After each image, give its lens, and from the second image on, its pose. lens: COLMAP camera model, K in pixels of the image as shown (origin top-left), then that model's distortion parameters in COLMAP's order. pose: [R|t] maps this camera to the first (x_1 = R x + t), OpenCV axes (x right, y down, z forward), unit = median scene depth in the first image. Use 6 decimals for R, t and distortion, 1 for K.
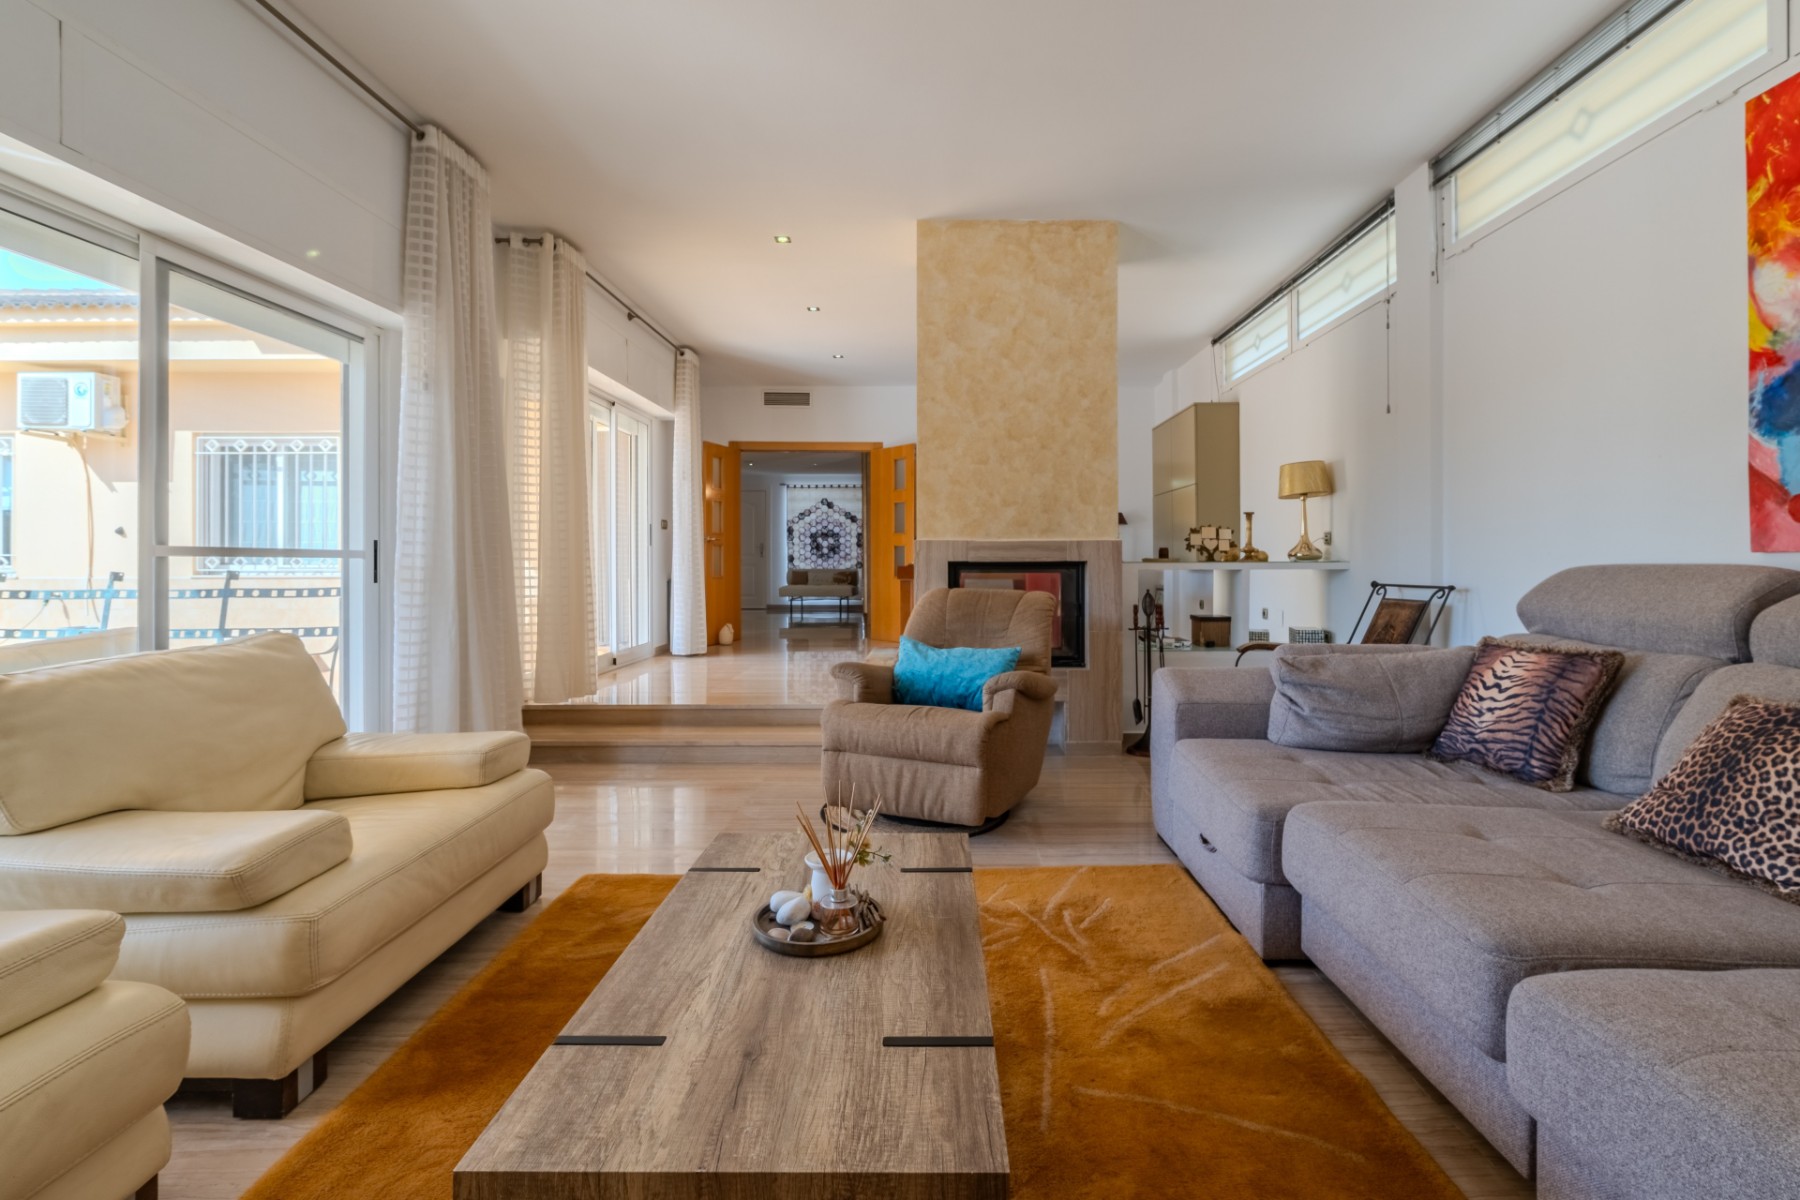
lens RADIAL K [[824.4, 0, 901.8], [0, 824.4, 597.5], [0, 0, 1]] dist [-0.009093, 0.001446]
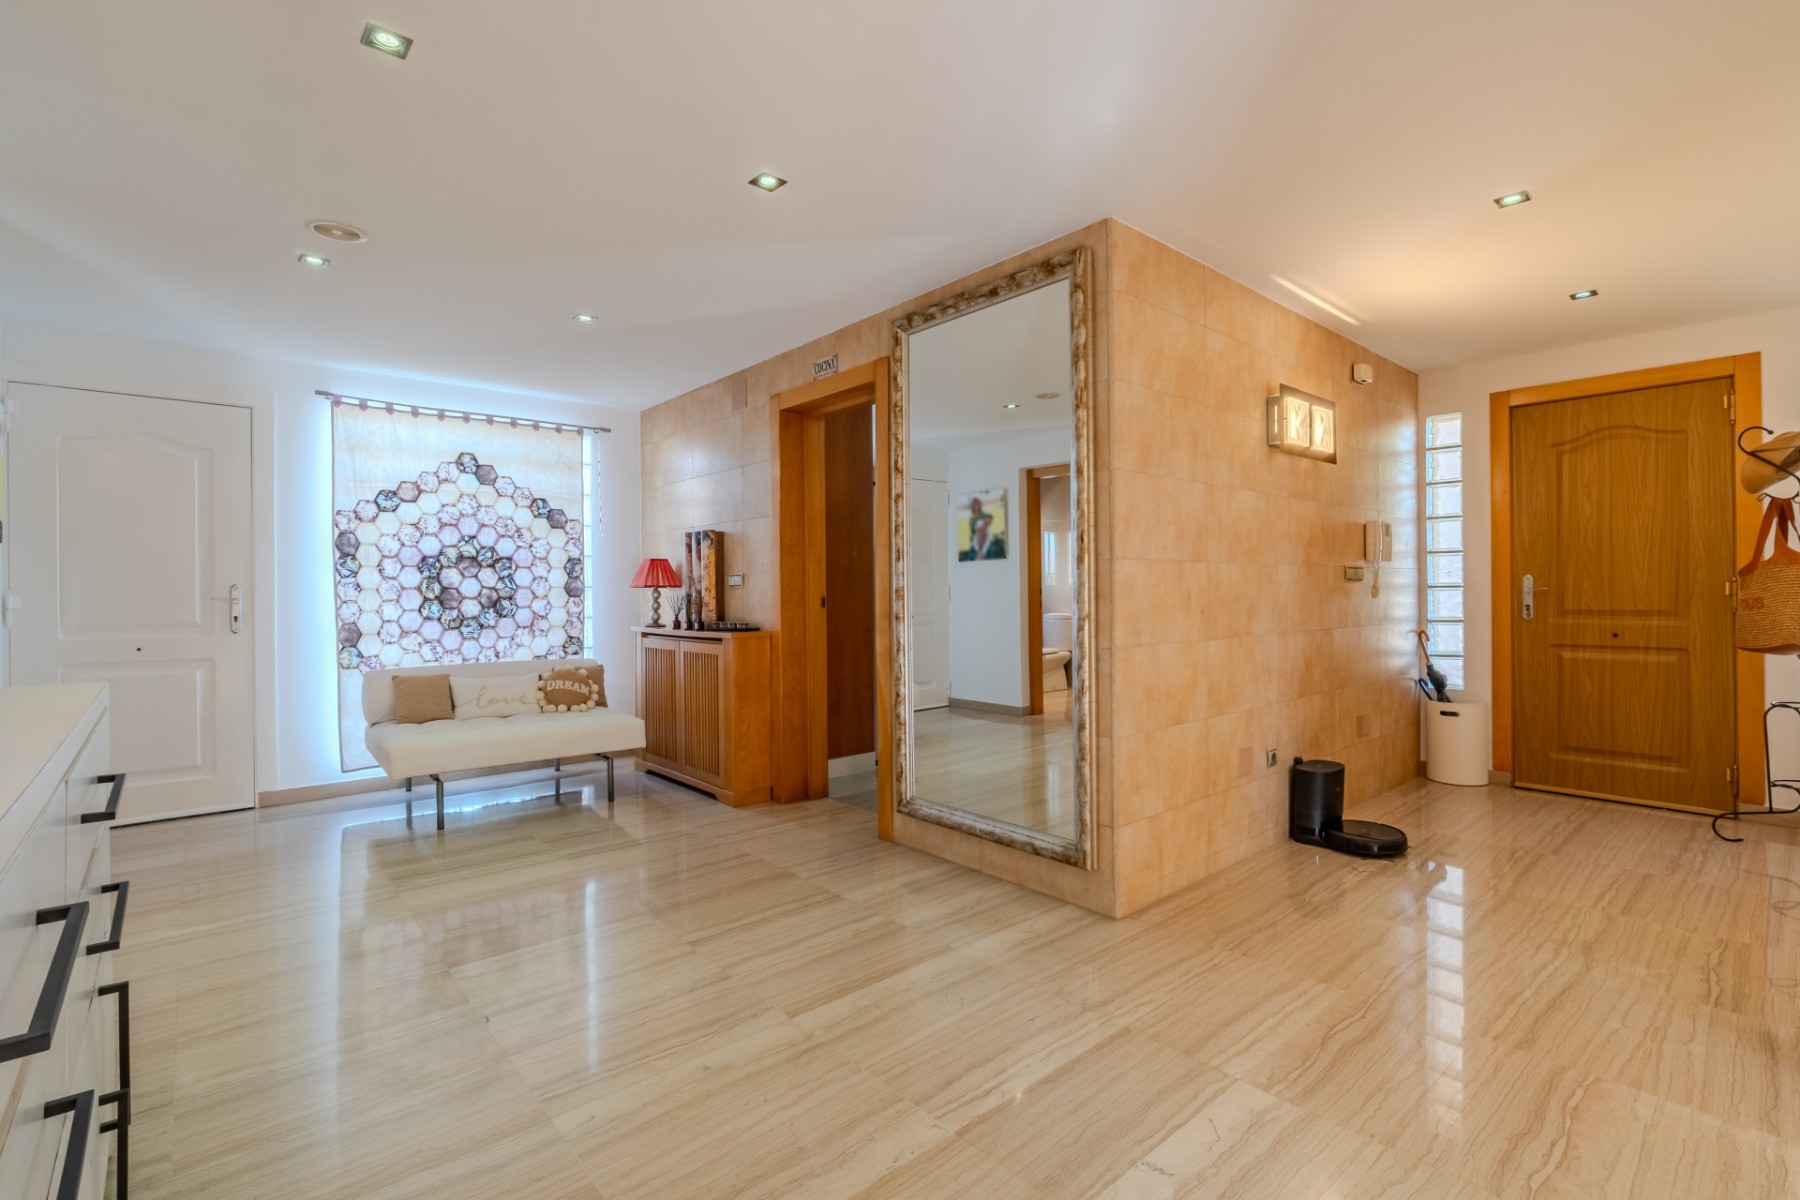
lens RADIAL K [[824.4, 0, 902.6], [0, 824.4, 599.5], [0, 0, 1]] dist [-0.009093, 0.001446]
pose [[0.754730, -0.009813, 0.655962, -0.179972], [0.006165, 0.999950, 0.007865, -0.061759], [-0.656007, -0.001892, 0.754753, 0.630194]]
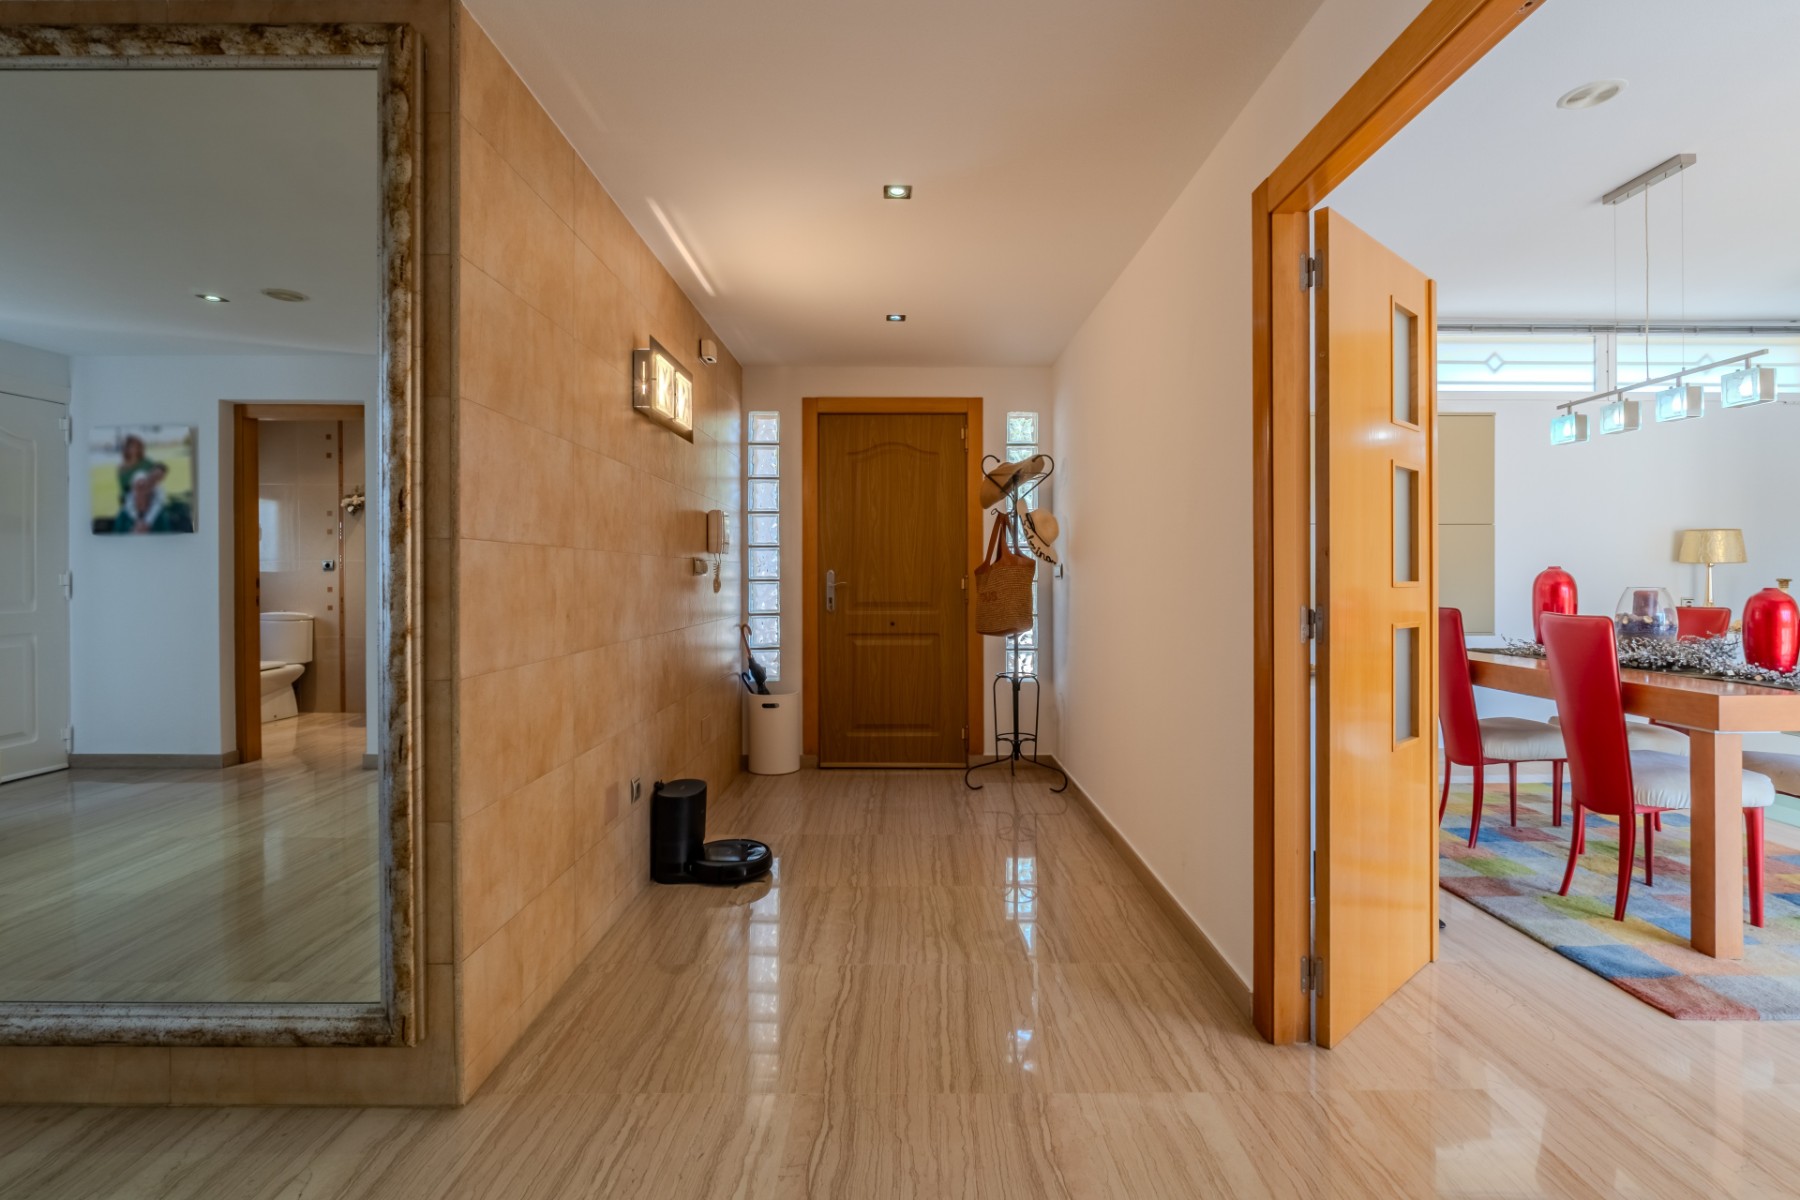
lens RADIAL K [[824.4, 0, 905.8], [0, 824.4, 578.1], [0, 0, 1]] dist [-0.009093, 0.001446]
pose [[-0.004551, 0.001599, 0.999988, -0.132423], [0.001072, 0.999998, -0.001594, -0.063516], [-0.999989, 0.001065, -0.004553, 0.684153]]
